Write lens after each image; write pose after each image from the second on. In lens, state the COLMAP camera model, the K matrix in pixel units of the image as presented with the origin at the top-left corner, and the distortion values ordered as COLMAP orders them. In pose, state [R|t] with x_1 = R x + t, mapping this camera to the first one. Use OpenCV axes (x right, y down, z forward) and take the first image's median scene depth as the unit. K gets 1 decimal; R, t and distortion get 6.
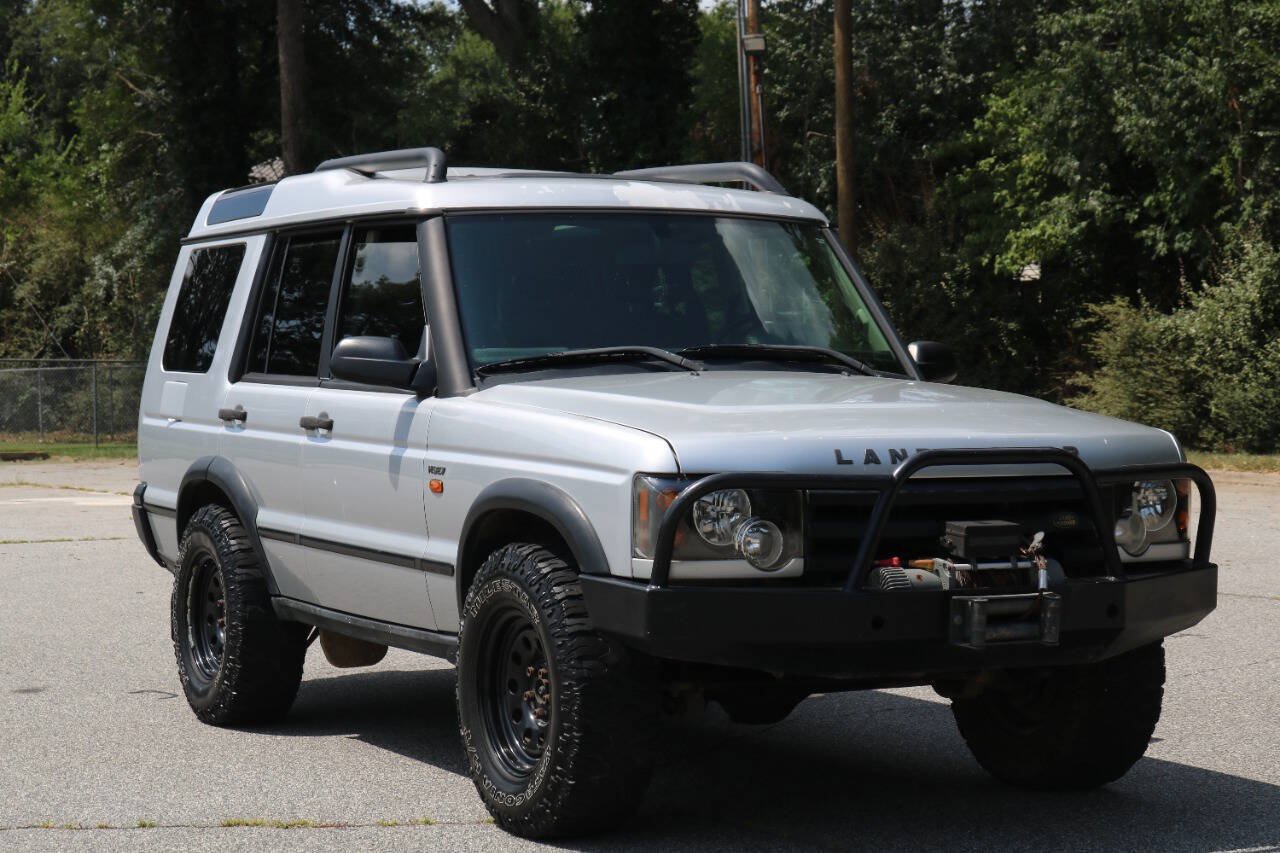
lens RADIAL K [[2609.8, 0, 642.0], [0, 2609.8, 418.8], [0, 0, 1]] dist [0.004661, 0.173597]
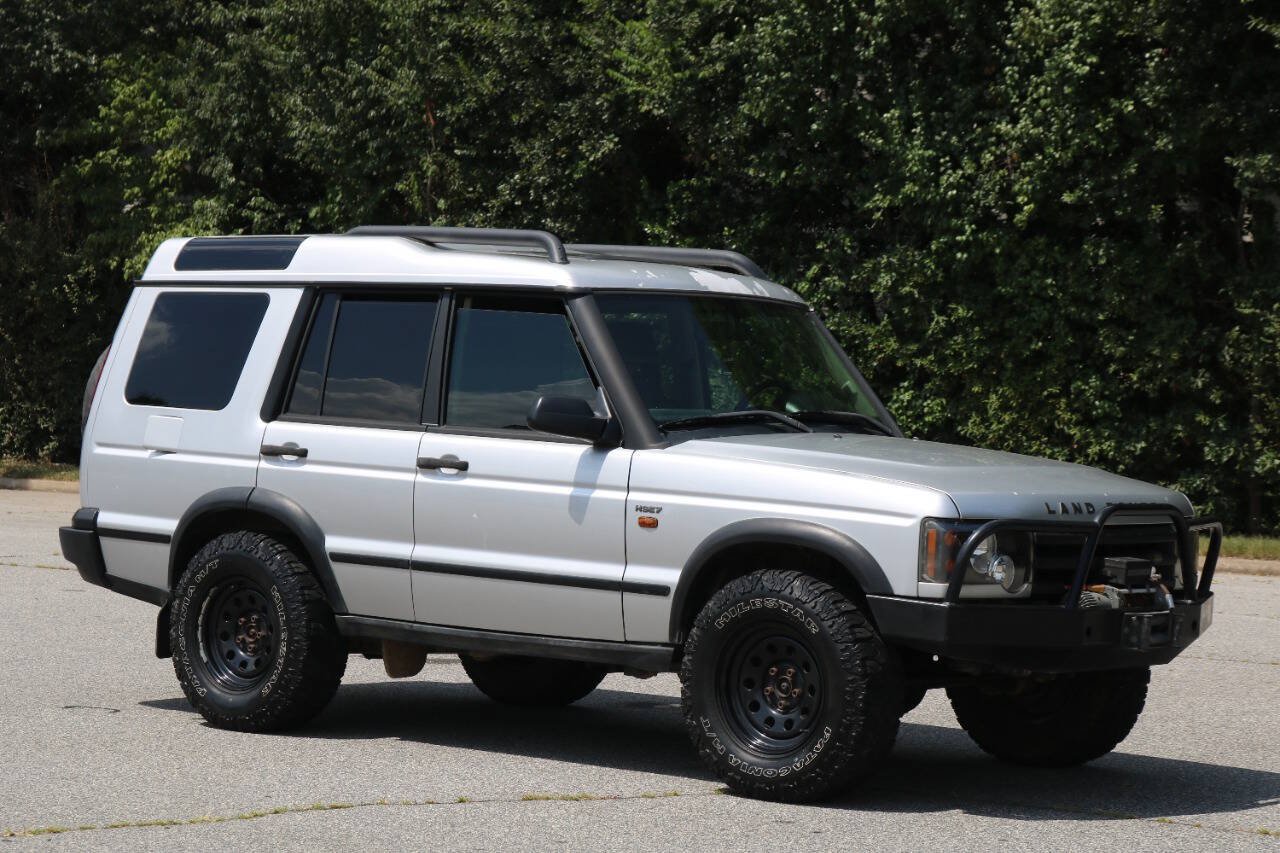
lens RADIAL K [[3121.9, 0, 643.8], [0, 3121.9, 420.5], [0, 0, 1]] dist [0.015485, 0.463238]
pose [[0.916316, 0.031030, 0.399251, -0.493413], [-0.029711, 0.999513, -0.009493, -0.005811], [-0.399351, -0.003164, 0.916793, -0.250299]]
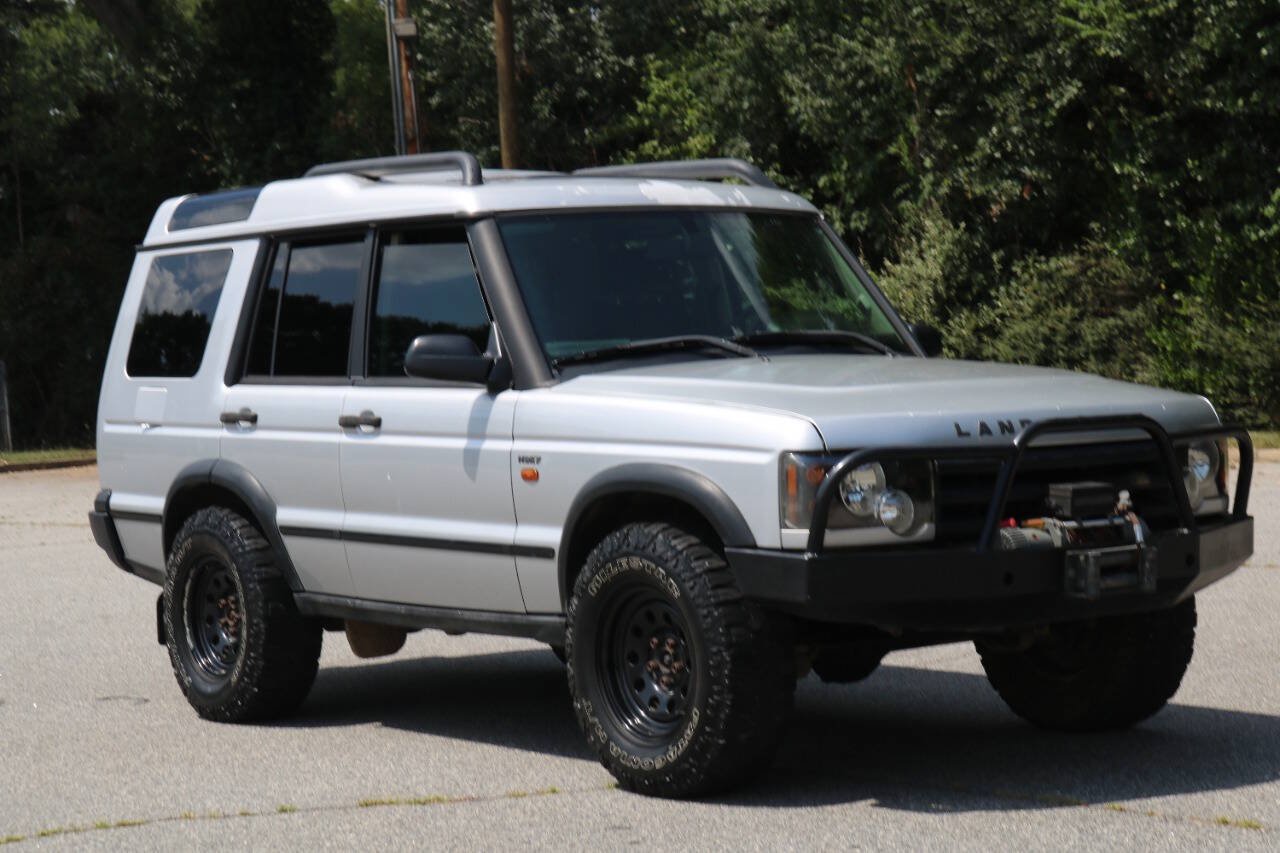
lens RADIAL K [[2733.1, 0, 639.9], [0, 2733.1, 419.4], [0, 0, 1]] dist [0.010612, 0.205924]
pose [[0.986547, -0.037644, 0.159082, -0.155349], [0.037378, 0.999290, 0.004667, 0.000127], [-0.159145, 0.001342, 0.987254, -0.069612]]
